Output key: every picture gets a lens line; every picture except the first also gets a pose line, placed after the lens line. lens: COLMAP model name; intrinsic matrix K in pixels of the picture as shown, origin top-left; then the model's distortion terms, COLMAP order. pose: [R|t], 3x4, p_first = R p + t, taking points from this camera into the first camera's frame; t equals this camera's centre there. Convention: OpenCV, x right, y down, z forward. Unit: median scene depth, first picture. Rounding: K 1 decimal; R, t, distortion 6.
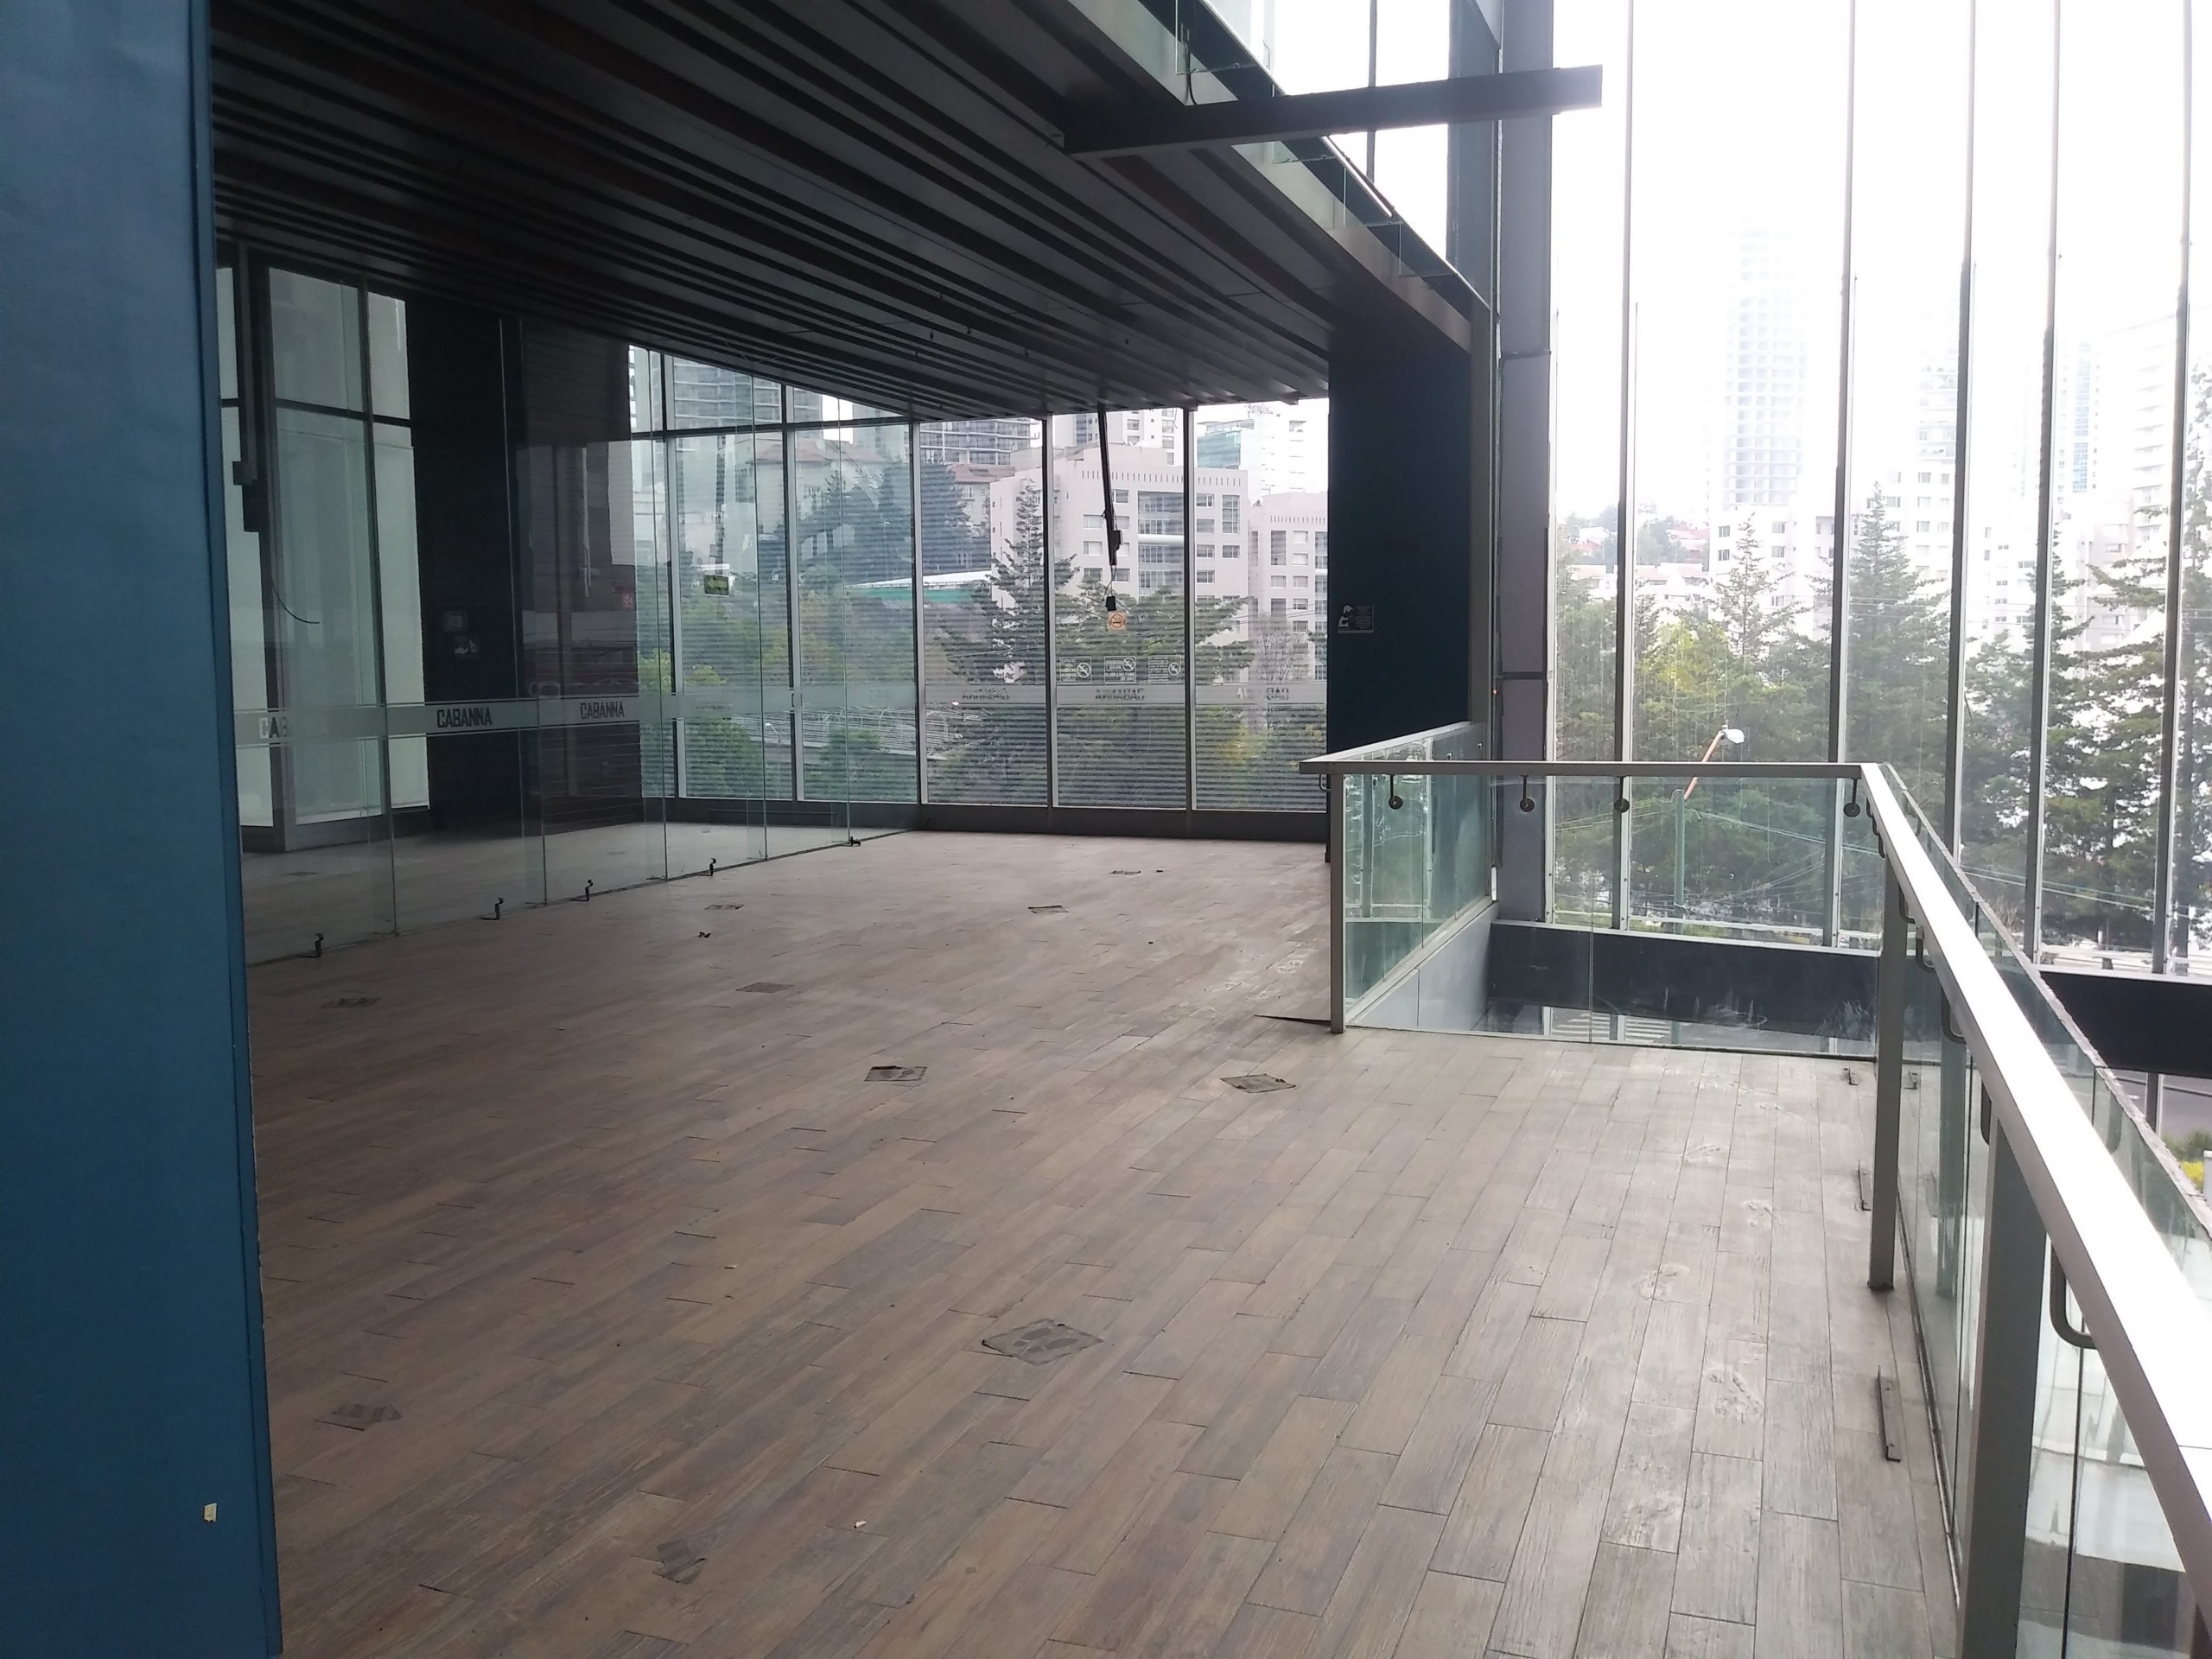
lens RADIAL K [[1826.6, 0, 1107.4], [0, 1826.6, 821.9], [0, 0, 1]] dist [0.007002, -0.007721]
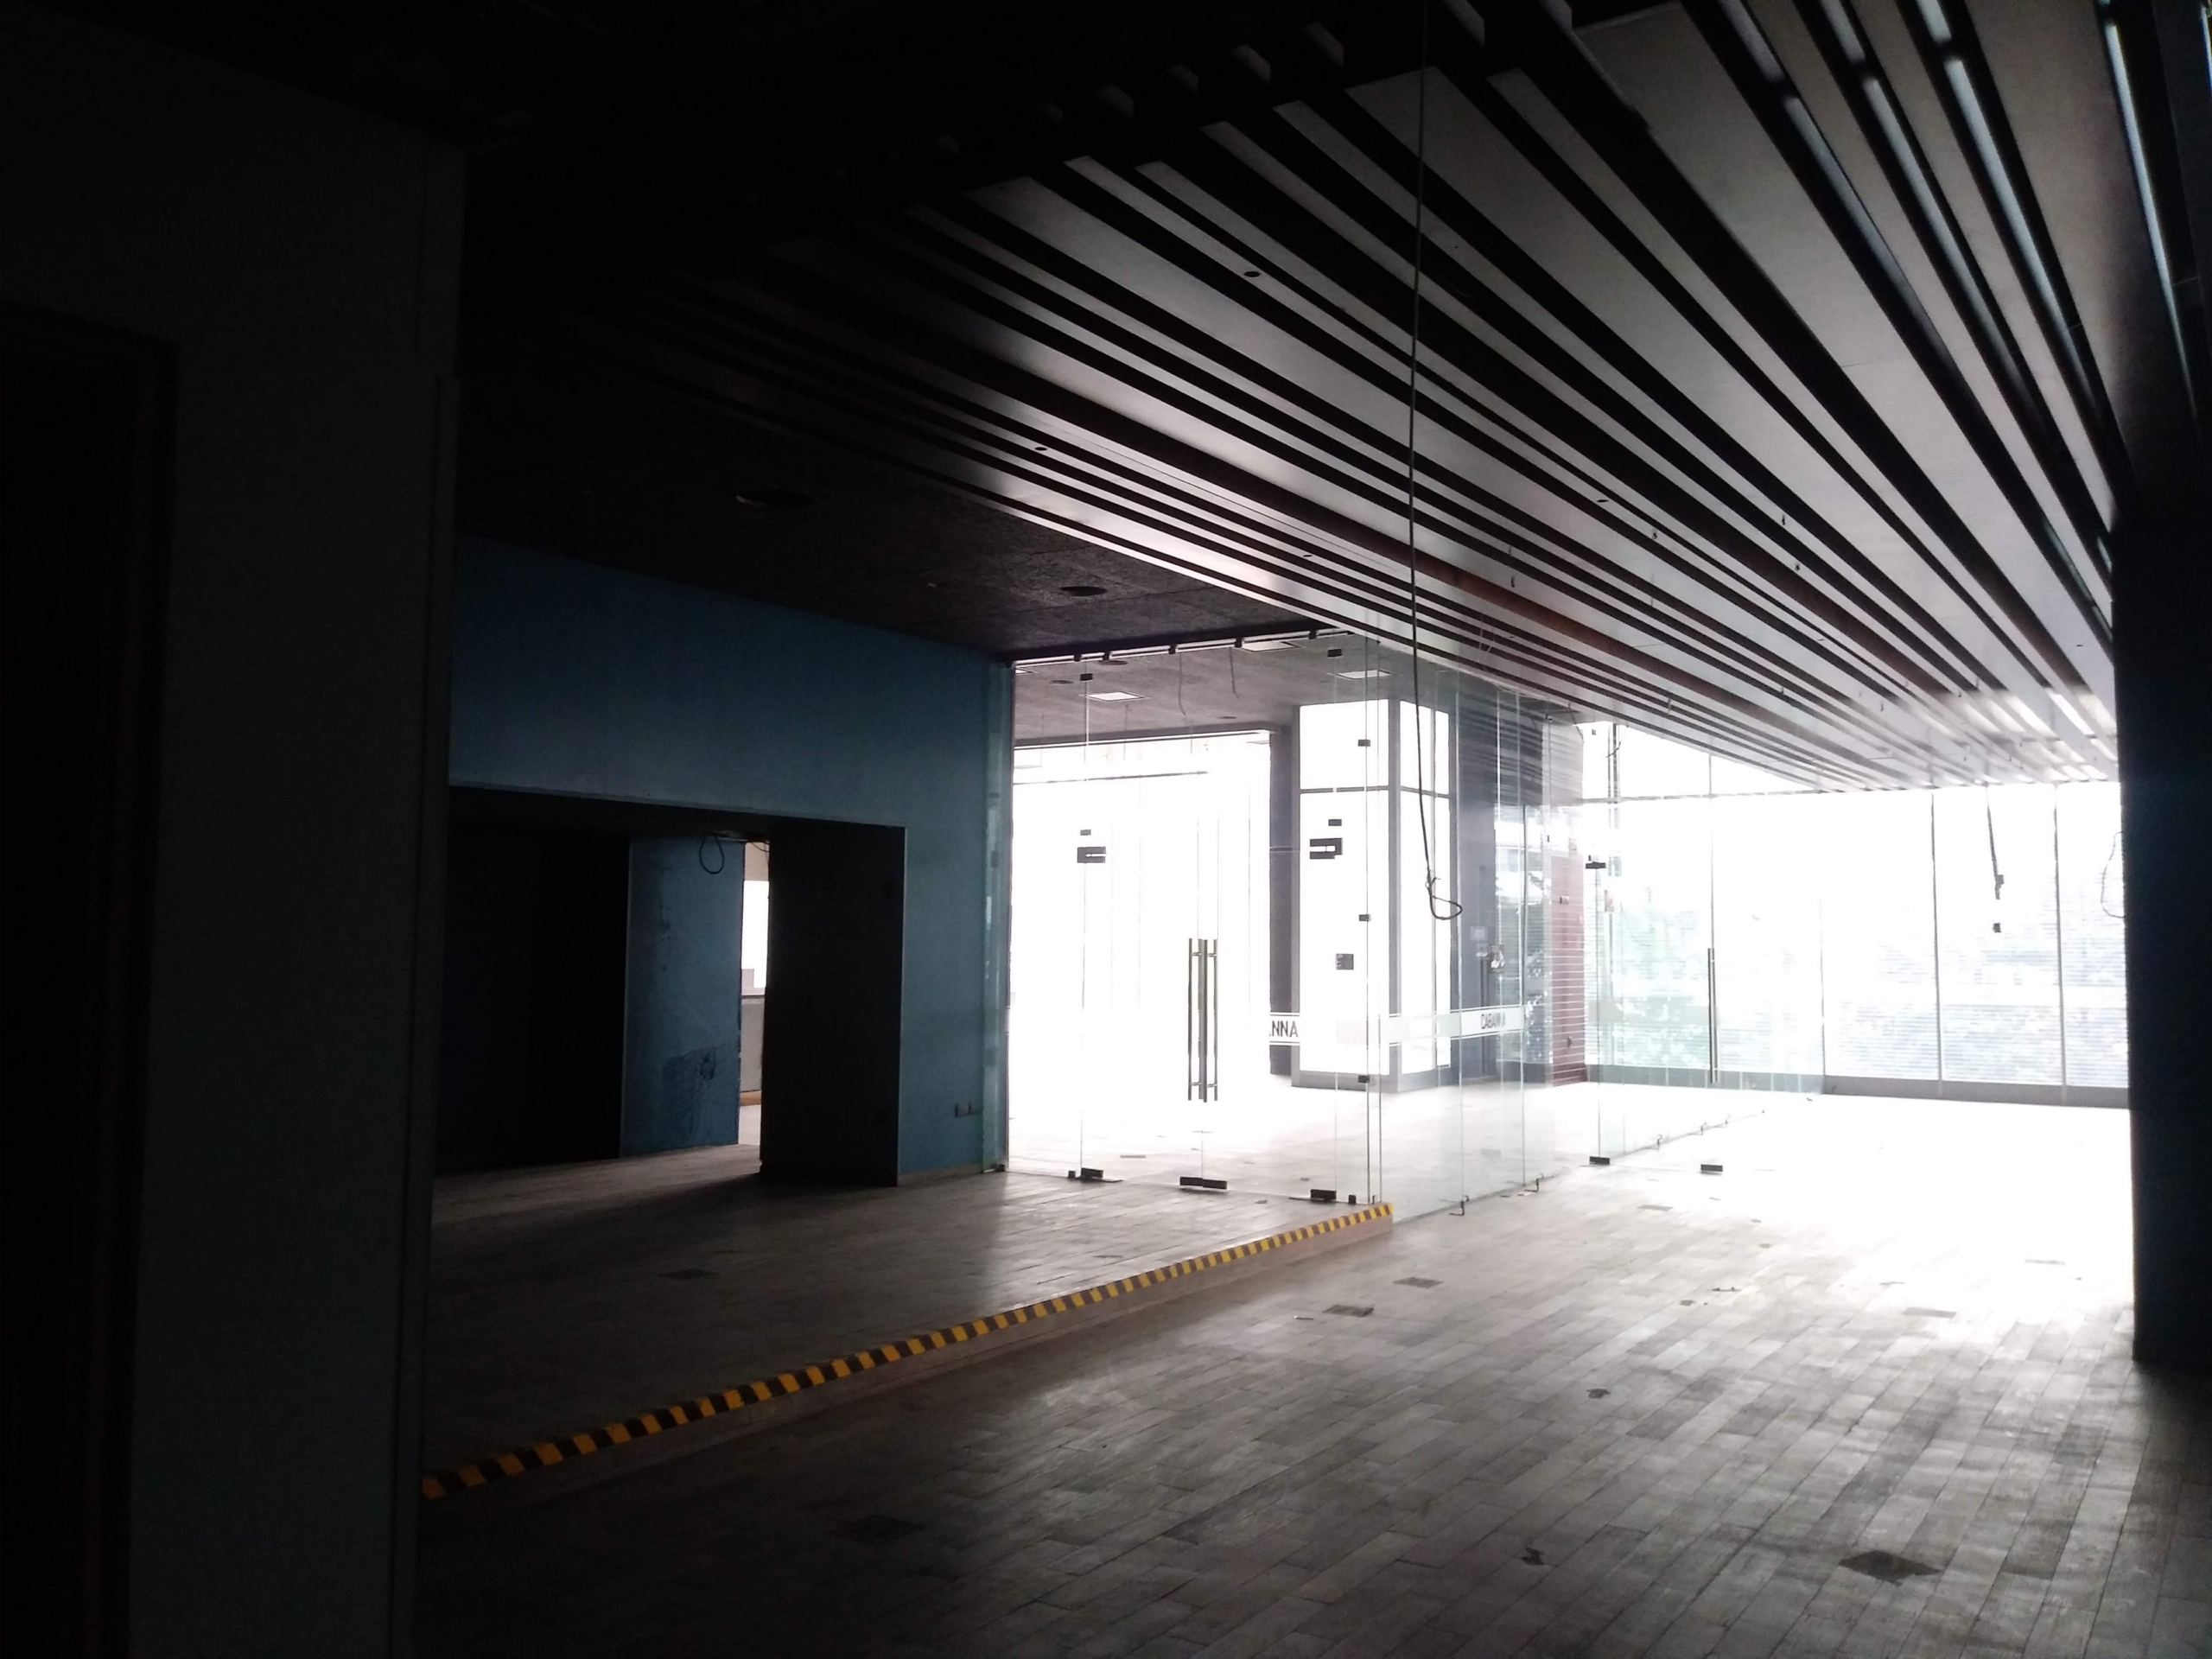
lens RADIAL K [[1826.6, 0, 1114.5], [0, 1826.6, 833.2], [0, 0, 1]] dist [0.007002, -0.007721]
pose [[0.974811, 0.001769, -0.223023, -0.323288], [-0.034523, 0.989113, -0.143050, 0.026576], [0.220342, 0.147146, 0.964260, -0.448592]]
